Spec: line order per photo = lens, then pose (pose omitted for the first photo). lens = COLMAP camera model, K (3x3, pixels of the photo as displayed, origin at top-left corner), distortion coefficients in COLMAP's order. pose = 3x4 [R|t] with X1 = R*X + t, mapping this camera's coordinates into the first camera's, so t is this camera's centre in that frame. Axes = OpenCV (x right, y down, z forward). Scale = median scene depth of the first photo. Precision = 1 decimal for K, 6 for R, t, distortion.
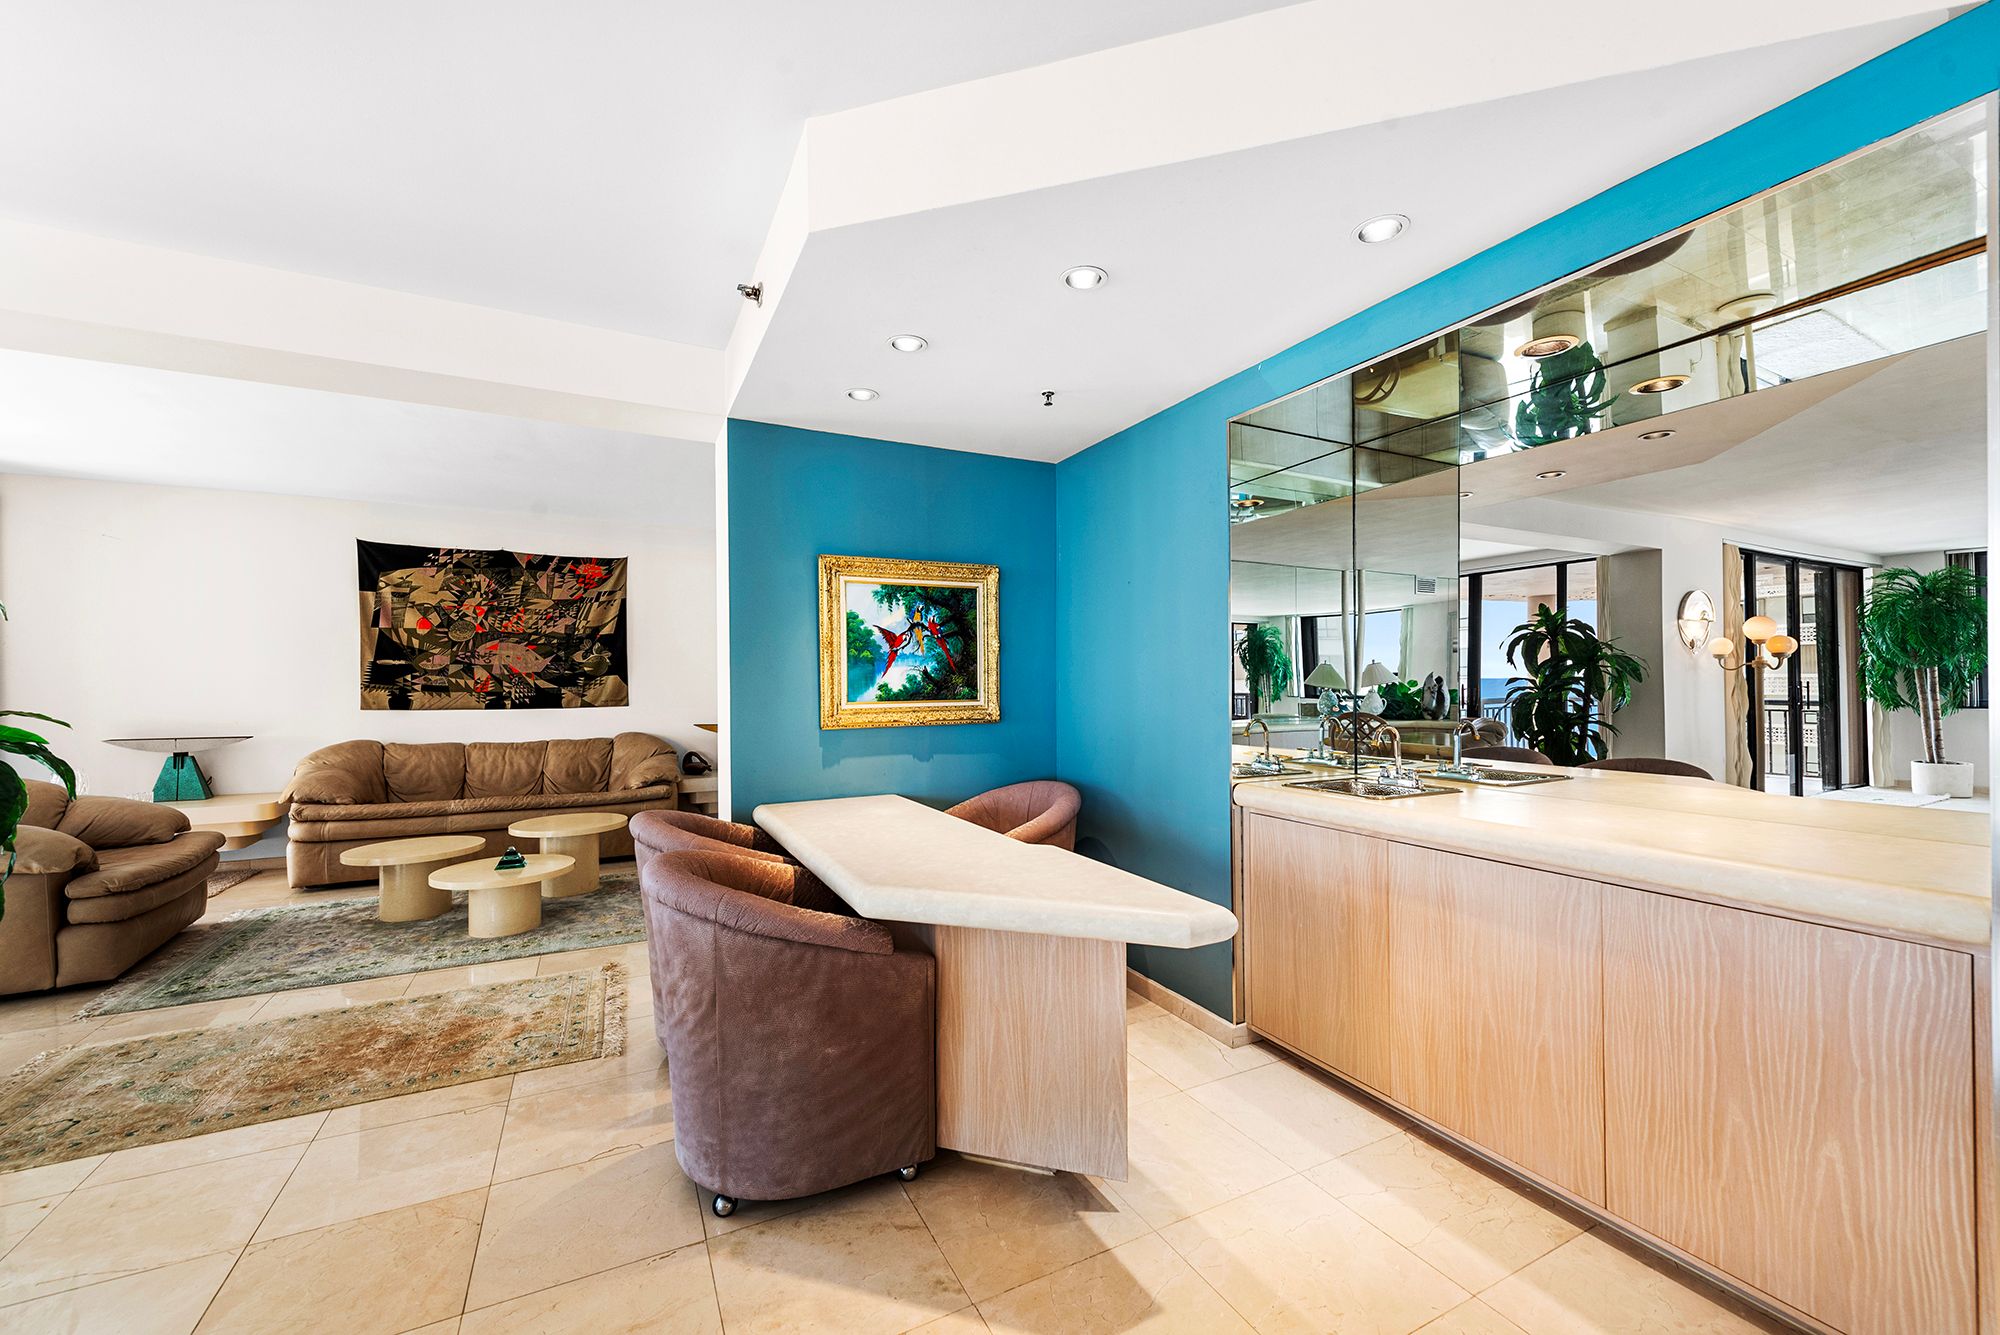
lens RADIAL K [[796.3, 0, 999.2], [0, 796.3, 671.7], [0, 0, 1]] dist [0.010342, -0.000246]
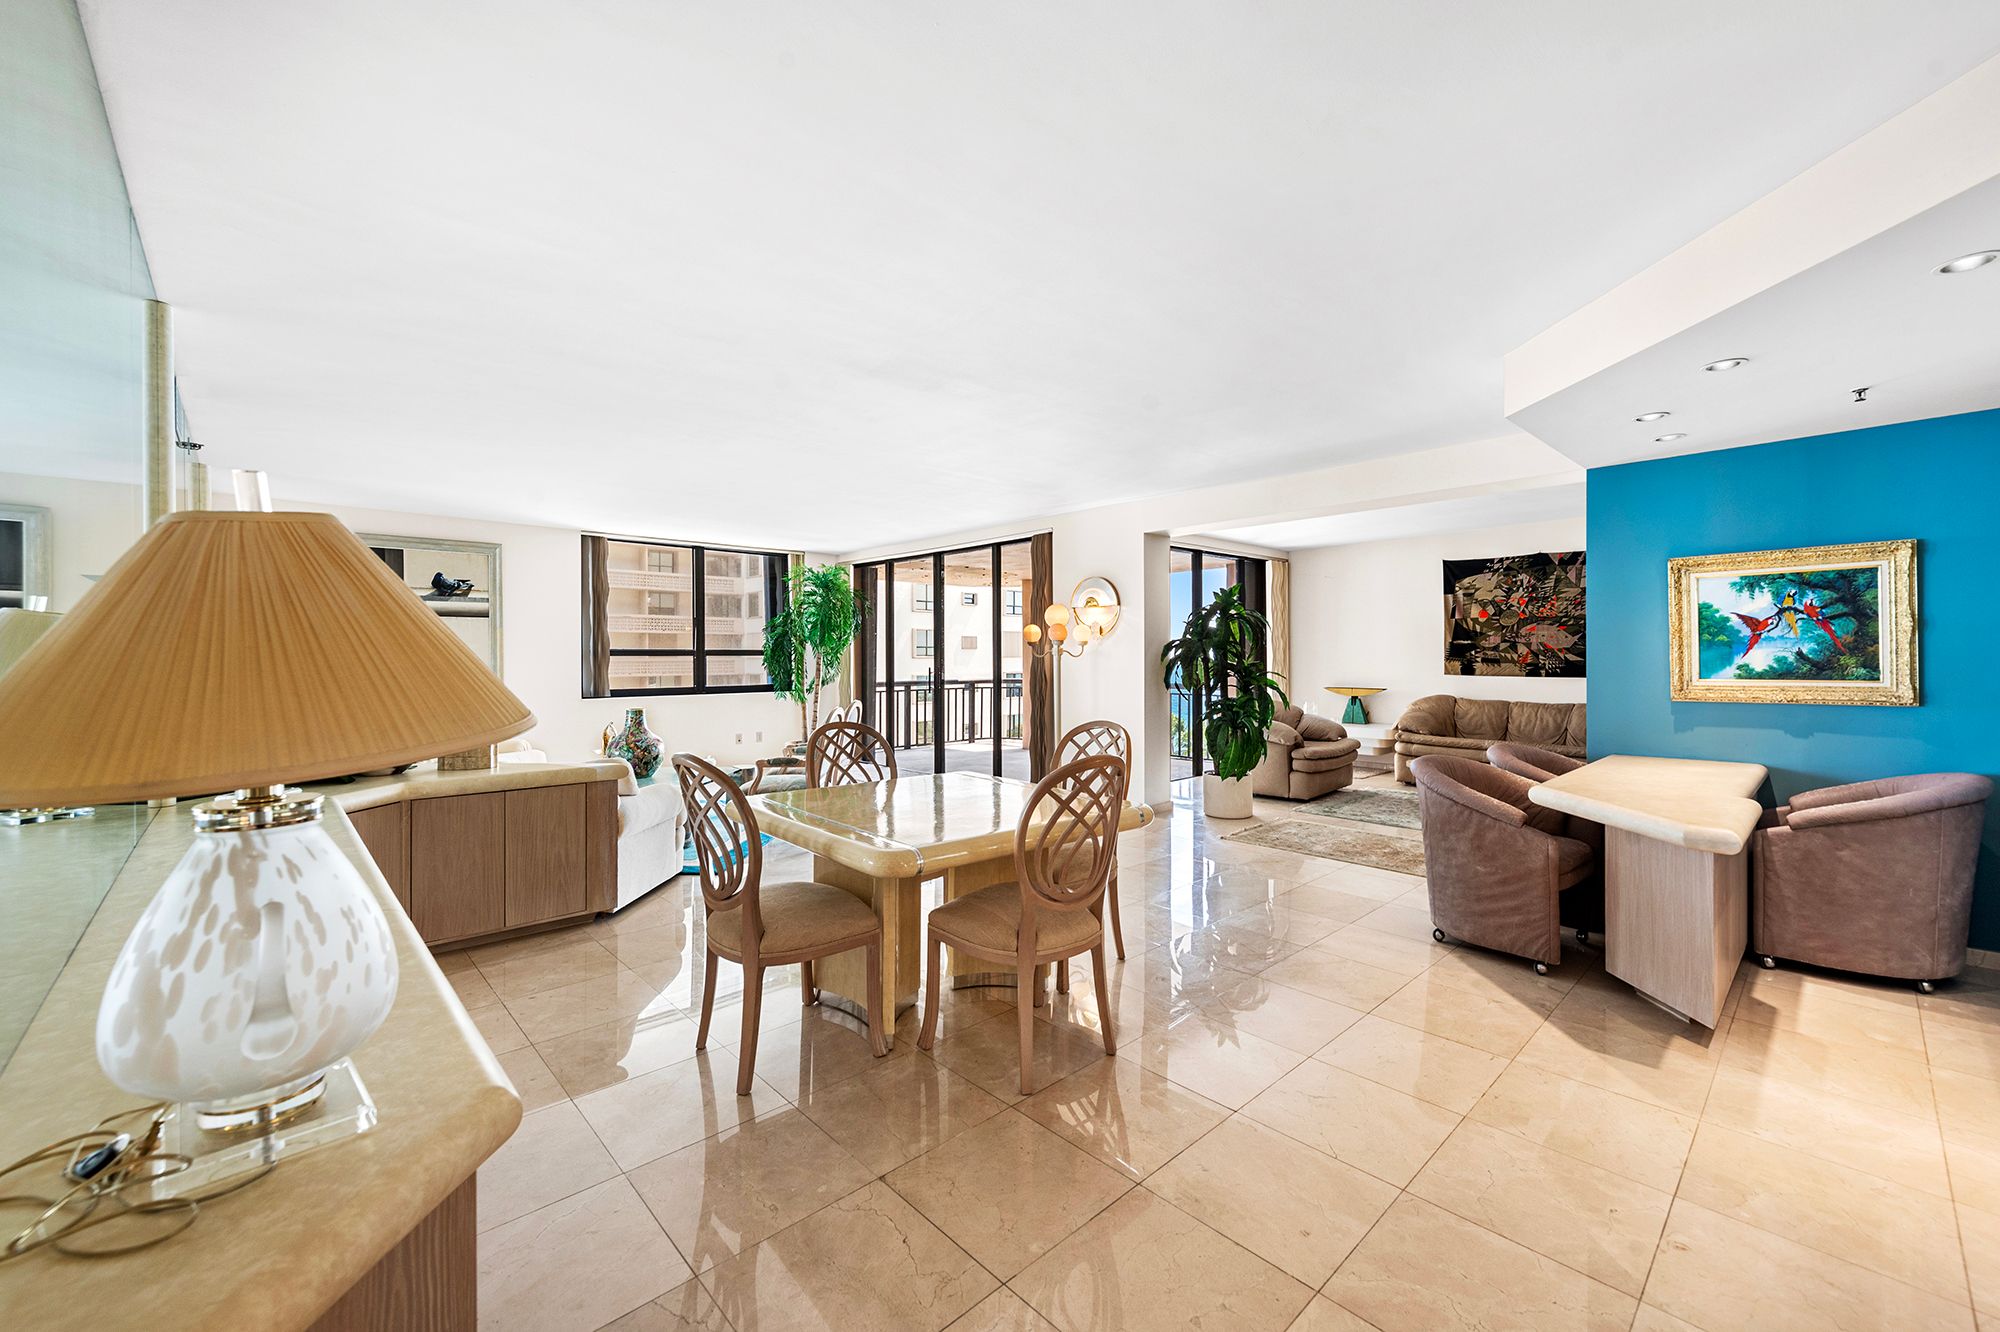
lens RADIAL K [[796.3, 0, 999.2], [0, 796.3, 670.2], [0, 0, 1]] dist [0.010342, -0.000246]
pose [[0.270208, 0.019939, -0.962595, 0.629001], [0.021010, 0.999425, 0.026599, -0.026912], [0.962573, -0.027412, 0.269634, -0.301408]]
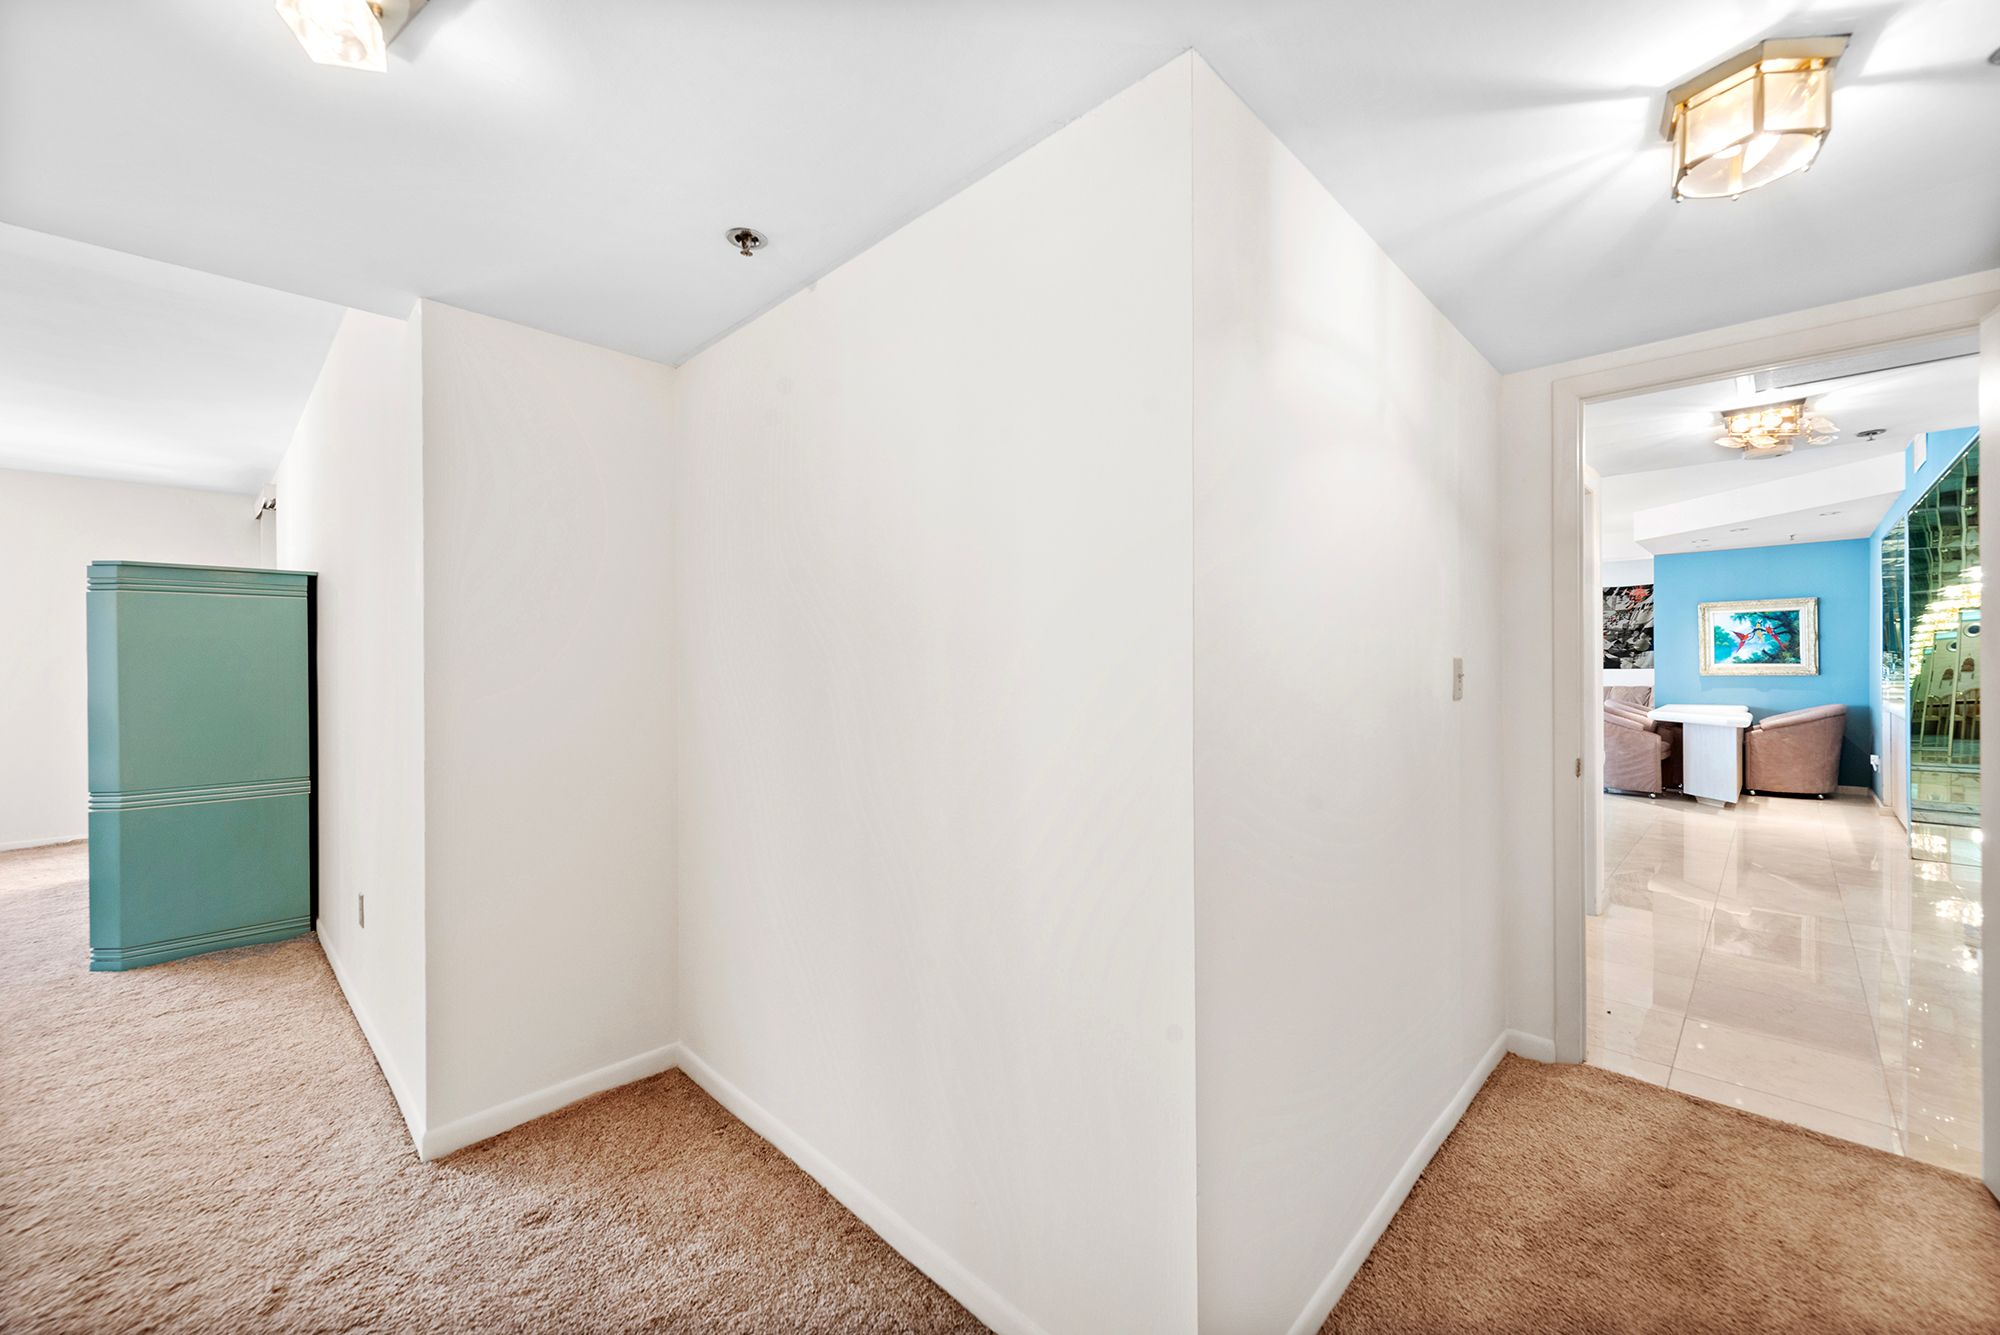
lens RADIAL K [[796.3, 0, 999.2], [0, 796.3, 671.7], [0, 0, 1]] dist [0.010342, -0.000246]
pose [[0.319038, 0.016398, -0.947600, 1.287245], [0.019772, 0.999518, 0.023953, -0.035318], [0.947536, -0.026378, 0.318560, -1.637261]]
